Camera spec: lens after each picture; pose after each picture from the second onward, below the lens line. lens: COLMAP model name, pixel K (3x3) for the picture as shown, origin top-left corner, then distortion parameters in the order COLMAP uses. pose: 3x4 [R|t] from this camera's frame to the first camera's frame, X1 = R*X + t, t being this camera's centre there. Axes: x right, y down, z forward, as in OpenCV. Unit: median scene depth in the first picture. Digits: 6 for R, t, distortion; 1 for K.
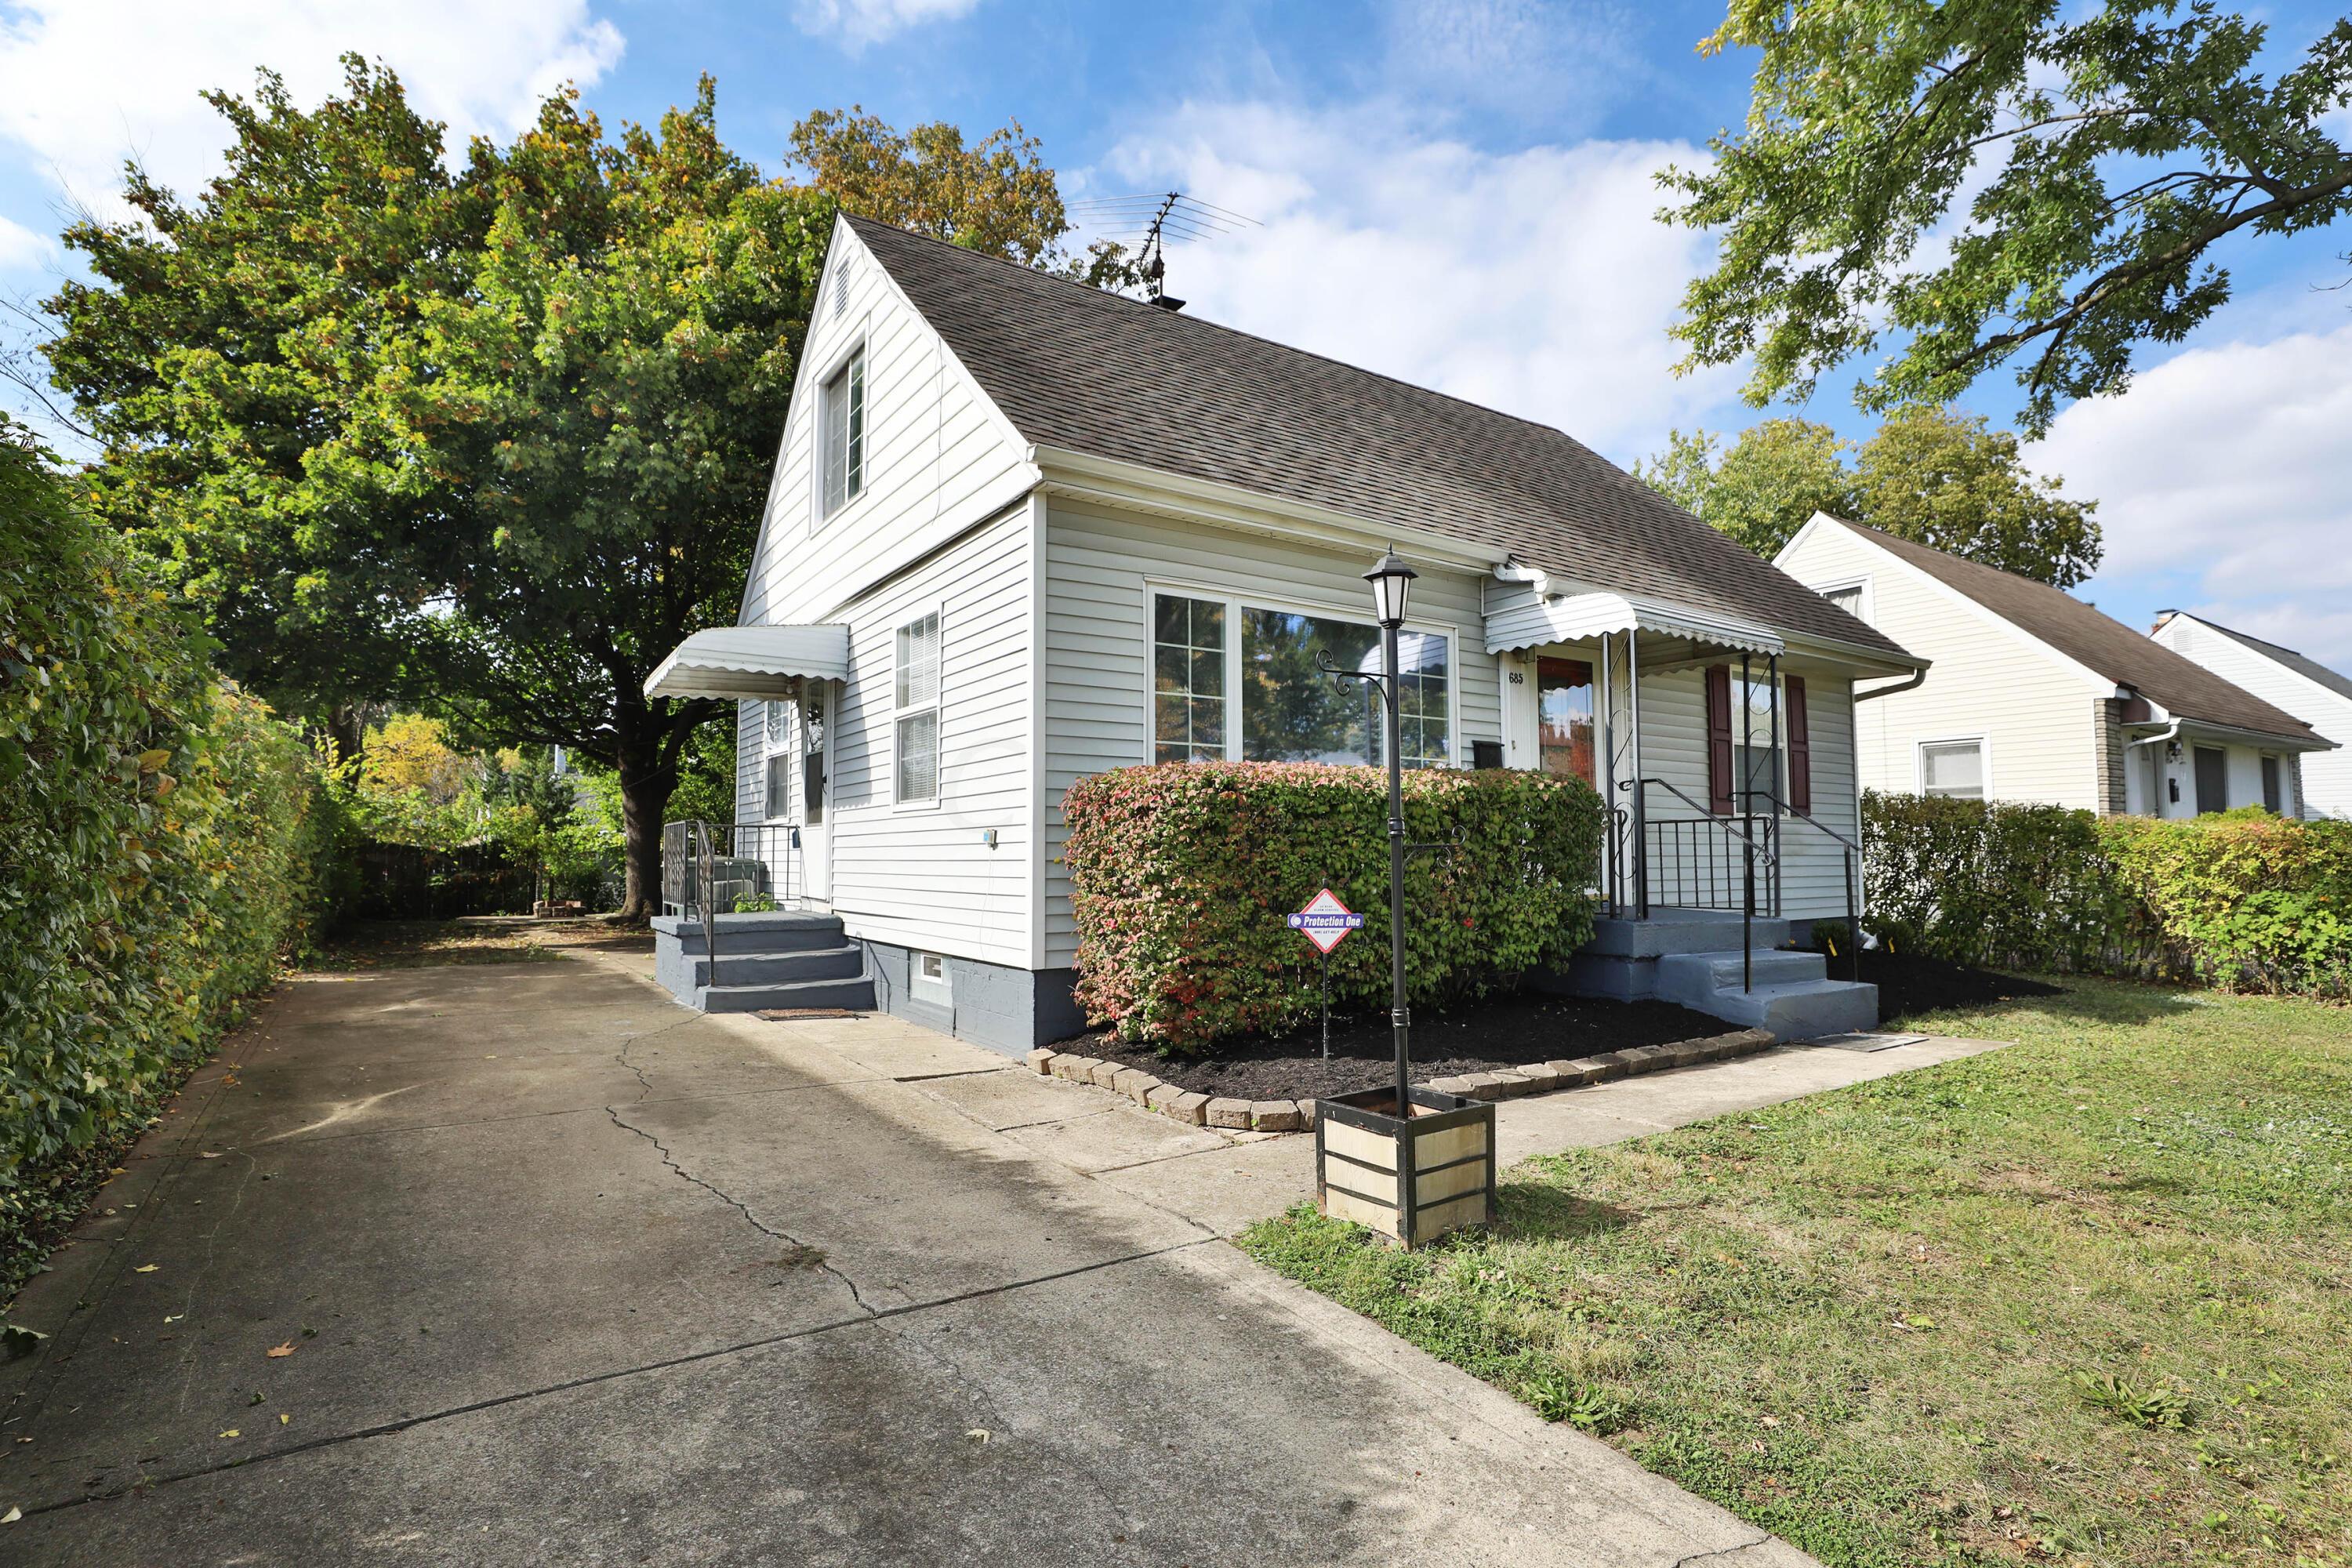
lens RADIAL K [[1121.1, 0, 1162.2], [0, 1121.1, 792.9], [0, 0, 1]] dist [-0.036455, 0.000693]
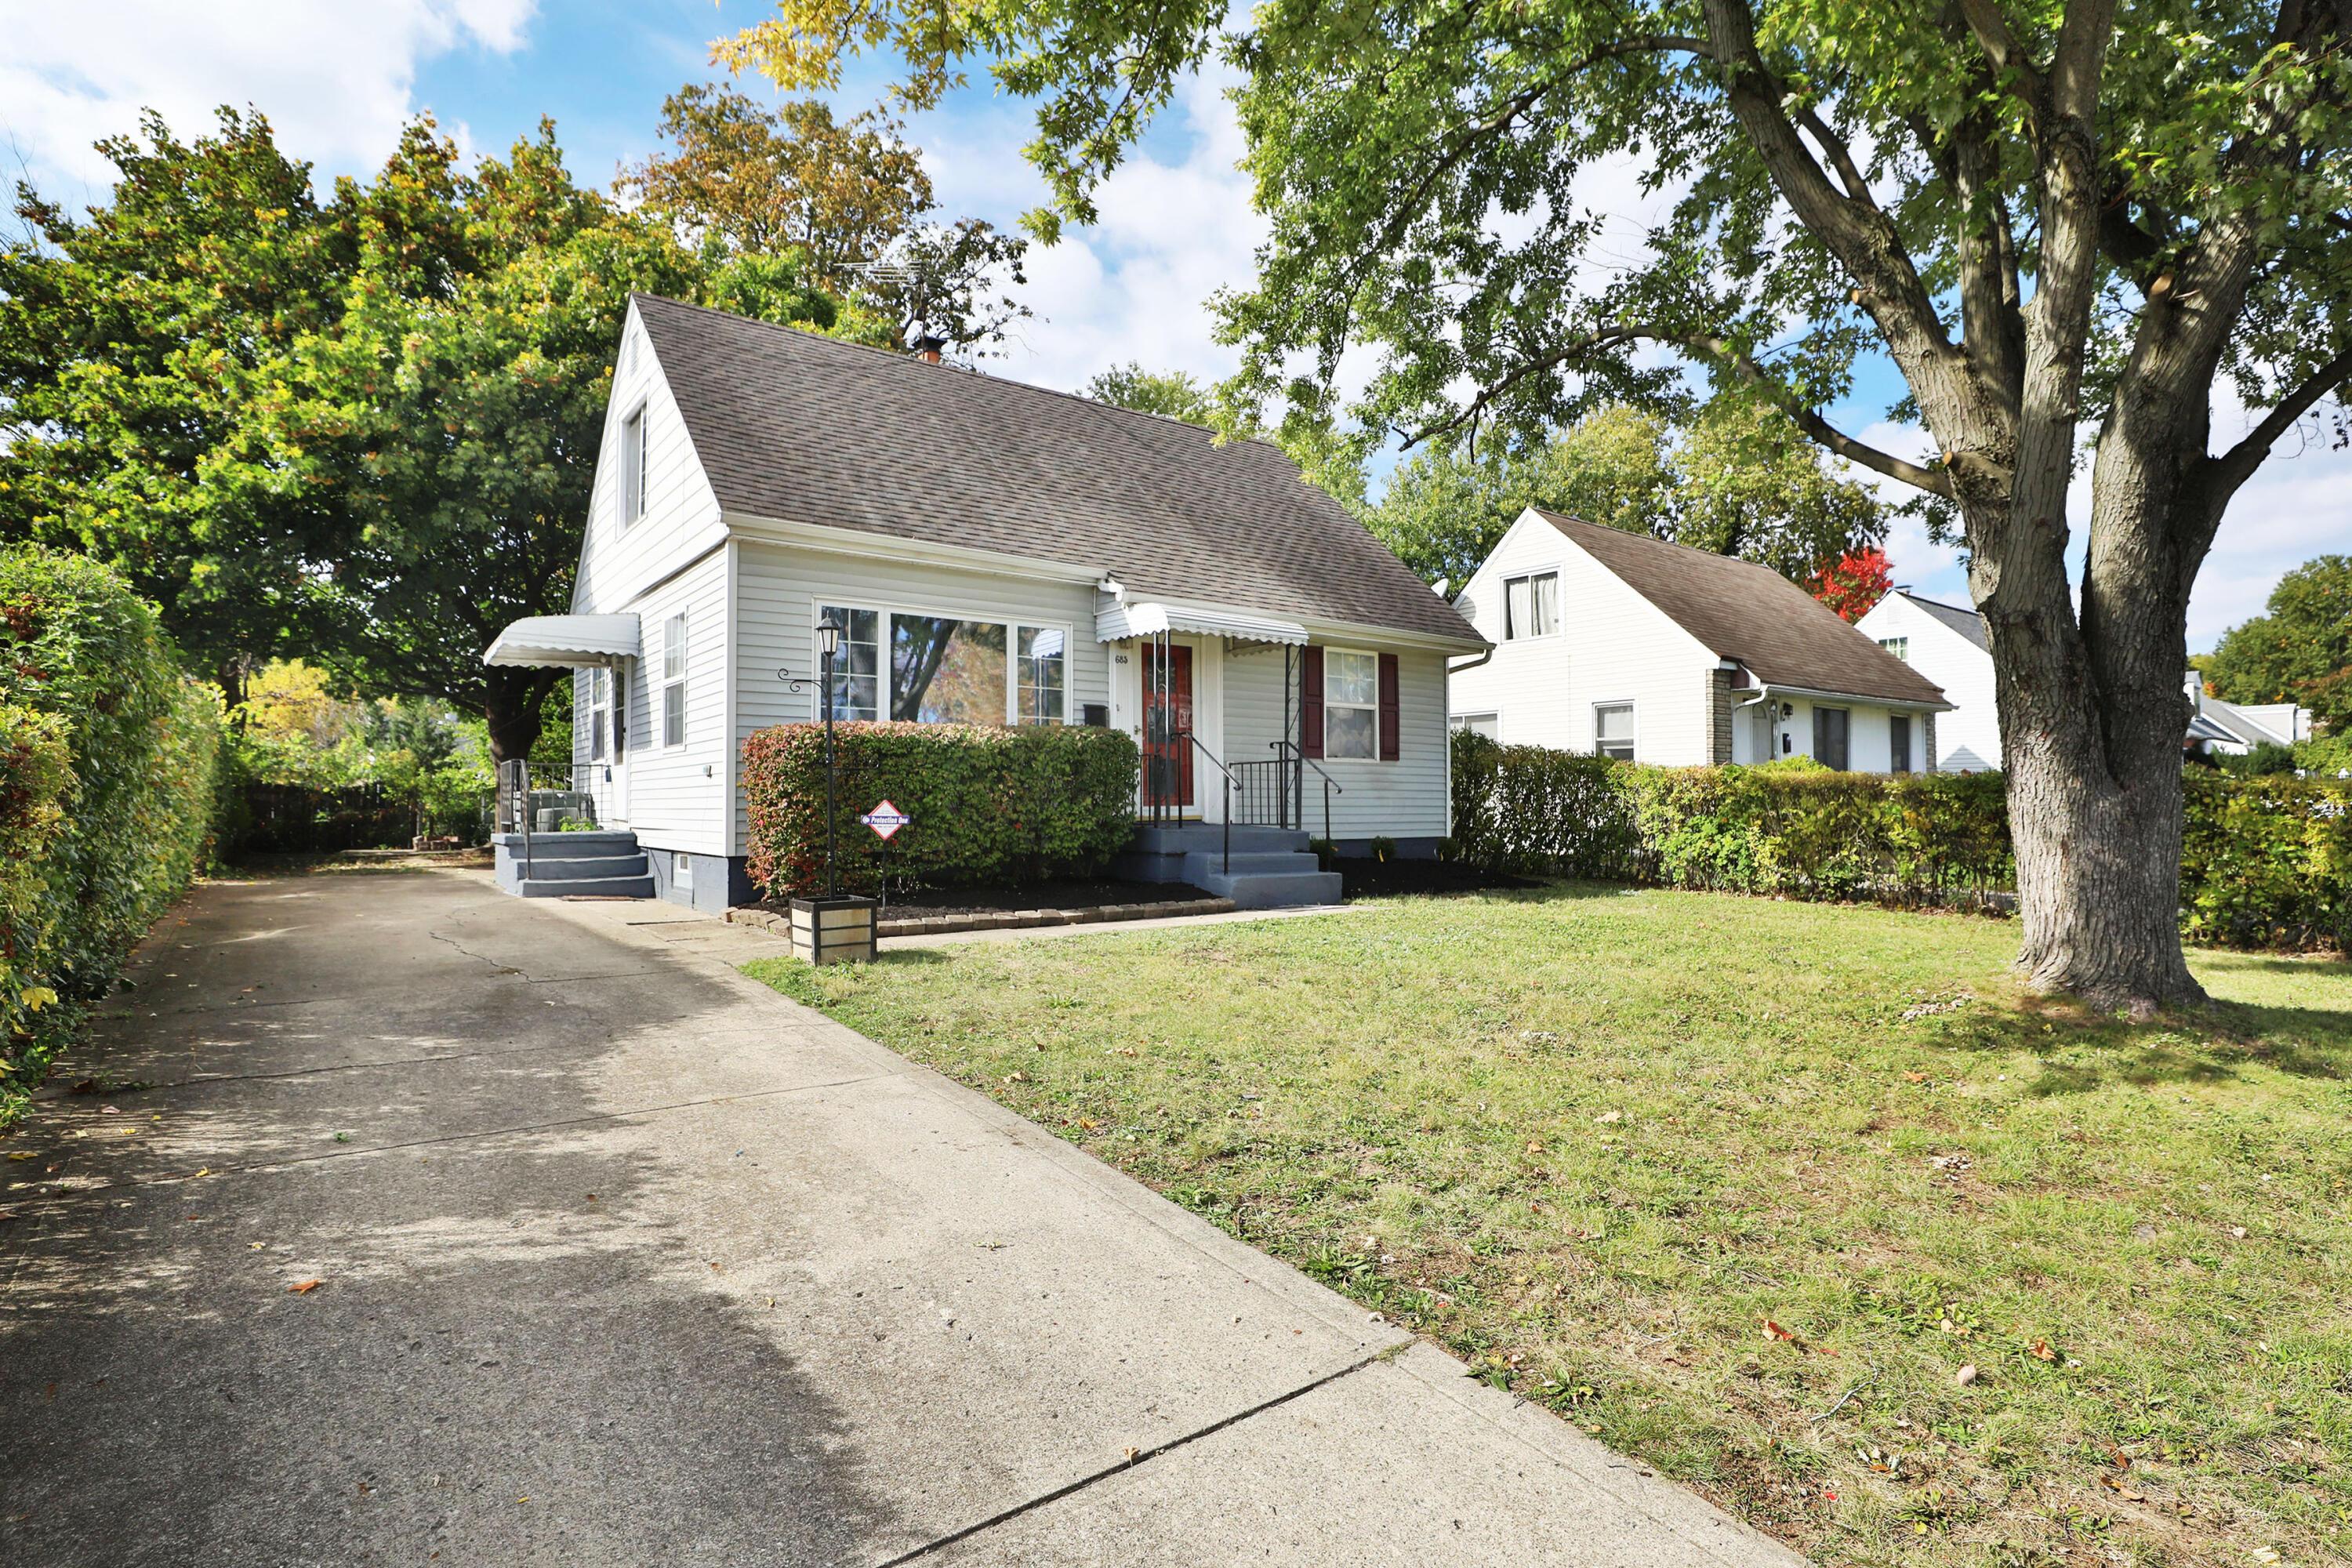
lens RADIAL K [[1123.4, 0, 1176.0], [0, 1123.4, 784.0], [0, 0, 1]] dist [-0.034940, 0.002158]
pose [[0.996886, 0.001702, 0.078832, 0.197394], [-0.004773, 0.999236, 0.038785, -0.001586], [-0.078706, -0.039040, 0.996133, -0.297179]]
